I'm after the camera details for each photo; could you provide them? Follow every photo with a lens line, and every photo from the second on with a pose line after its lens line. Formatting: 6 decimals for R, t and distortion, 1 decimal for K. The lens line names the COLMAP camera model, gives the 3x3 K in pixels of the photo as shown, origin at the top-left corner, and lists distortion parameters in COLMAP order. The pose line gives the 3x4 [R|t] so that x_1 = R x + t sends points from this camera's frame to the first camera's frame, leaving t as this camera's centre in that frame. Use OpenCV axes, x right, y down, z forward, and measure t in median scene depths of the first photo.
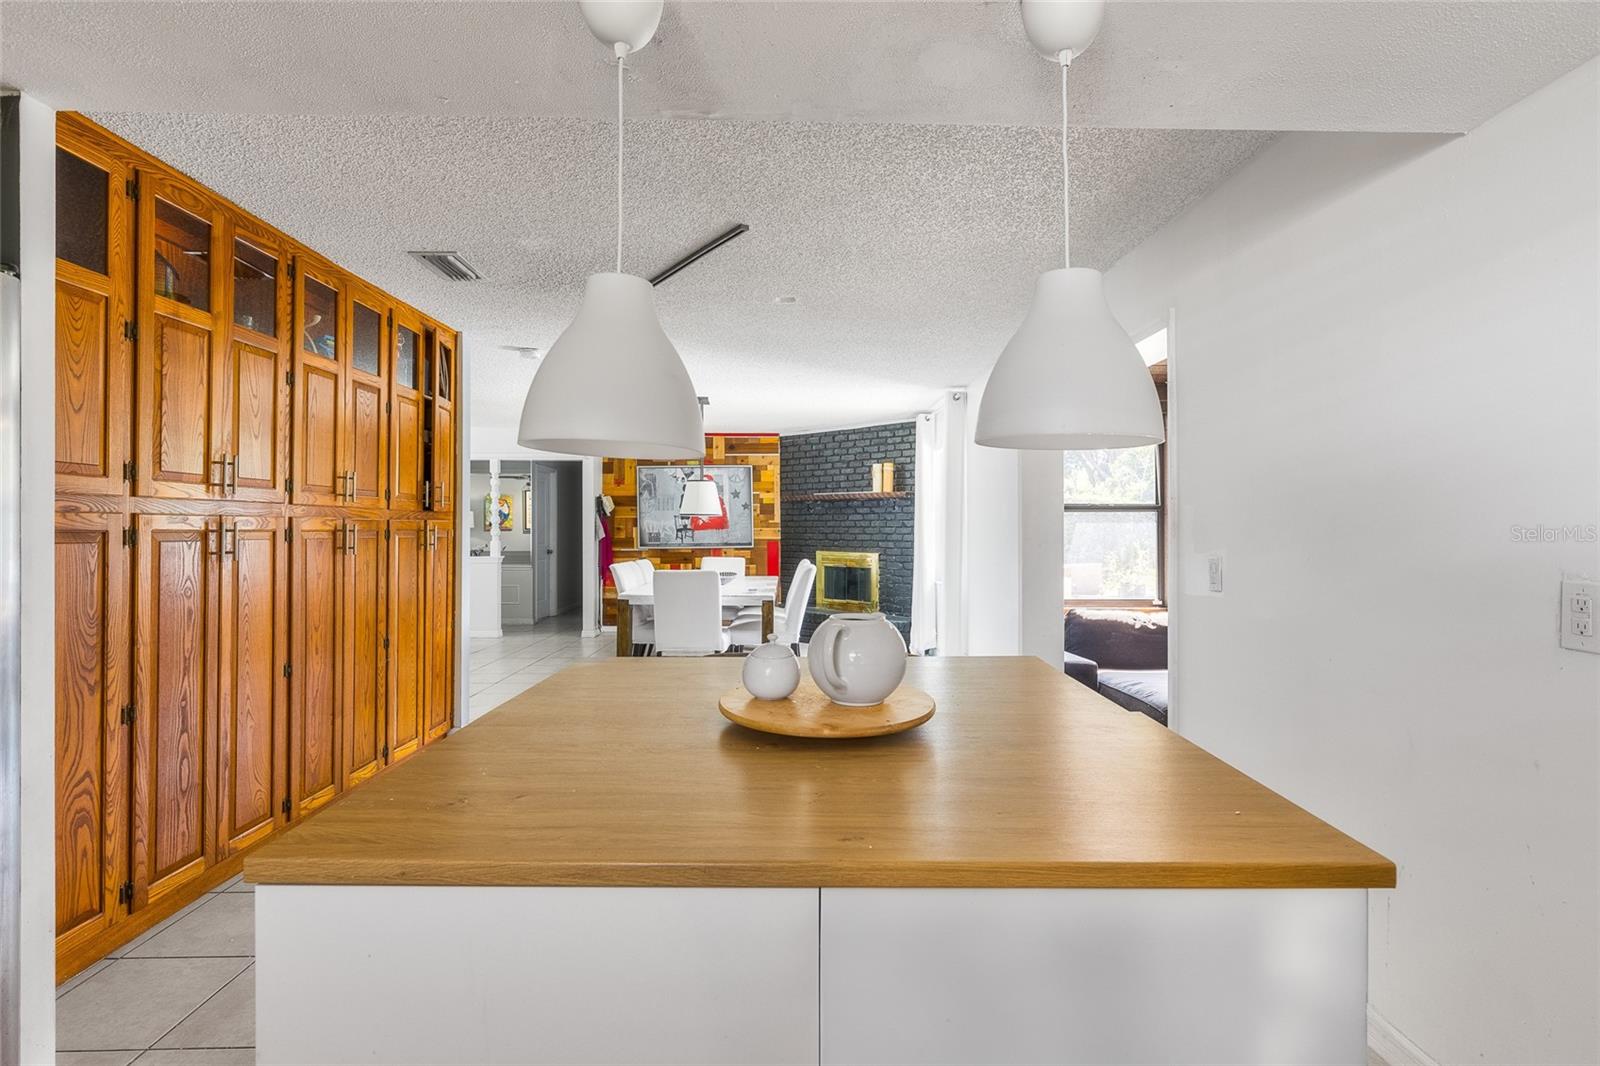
lens RADIAL K [[792.8, 0, 801.6], [0, 792.8, 526.7], [0, 0, 1]] dist [0.000215, -0.000226]
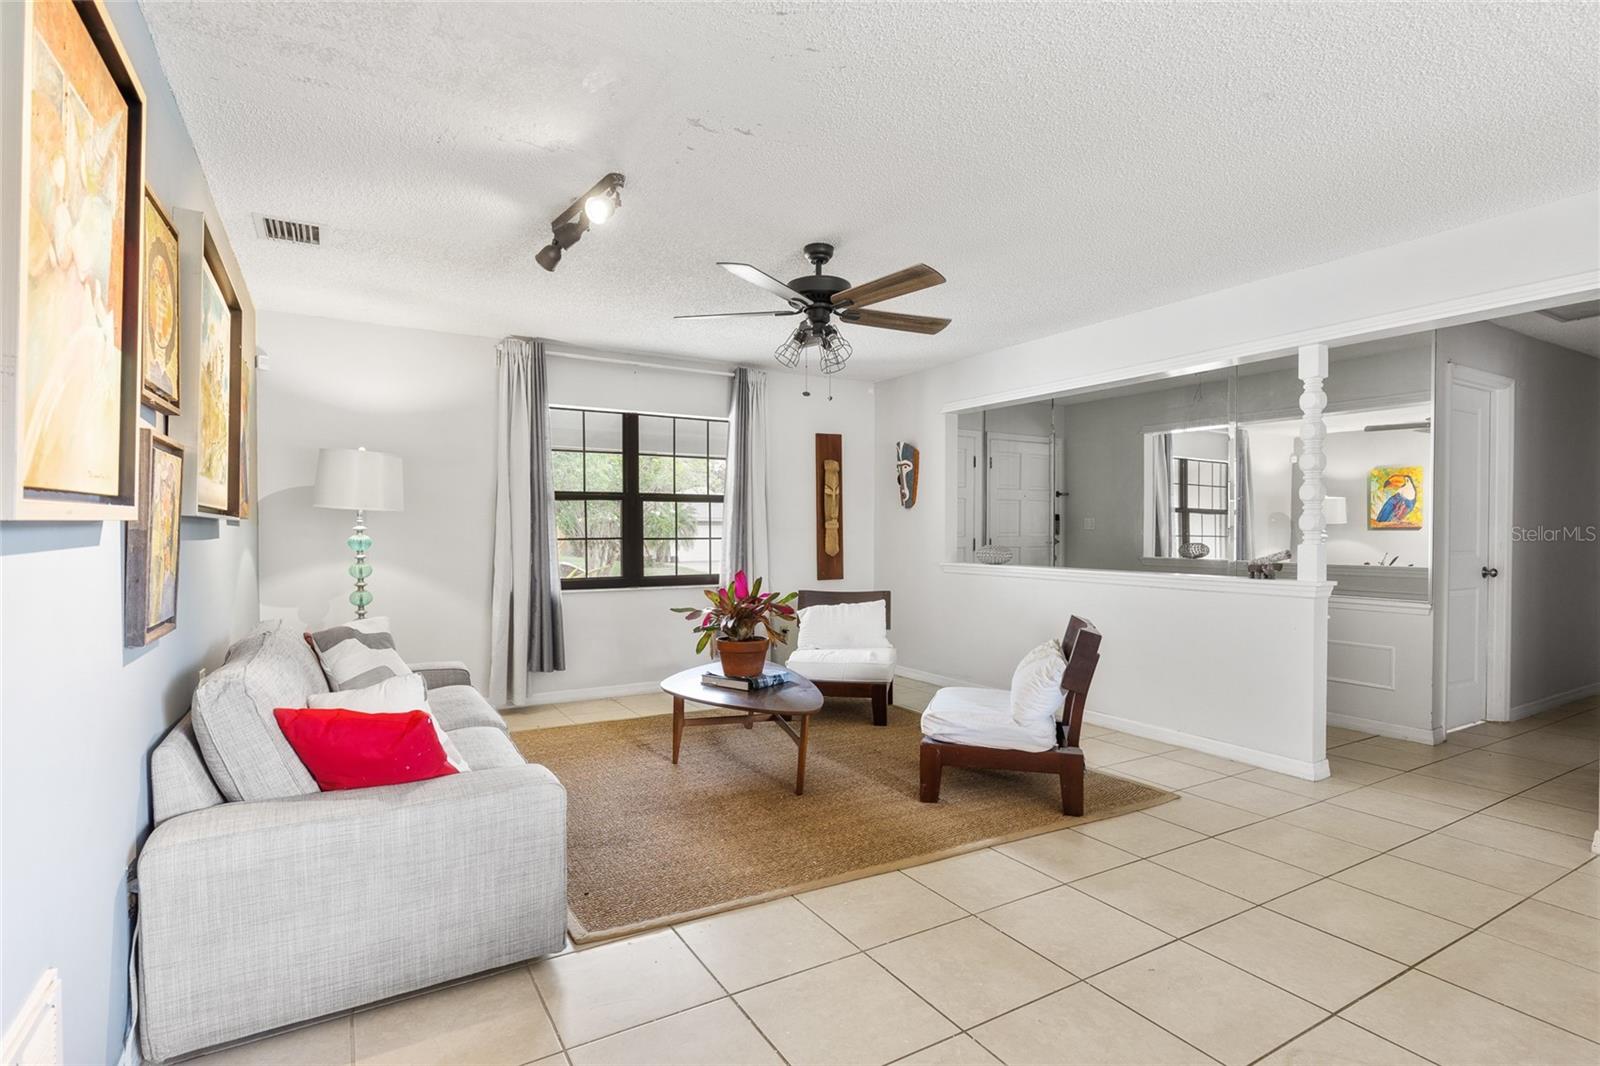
lens RADIAL K [[786.3, 0, 799.2], [0, 786.3, 546.7], [0, 0, 1]] dist [0.001504, 0.000378]
pose [[0.494668, 0.016733, -0.868921, -0.177612], [-0.000888, 0.999824, 0.018749, 0.013436], [0.869081, -0.008503, 0.494596, 0.617126]]
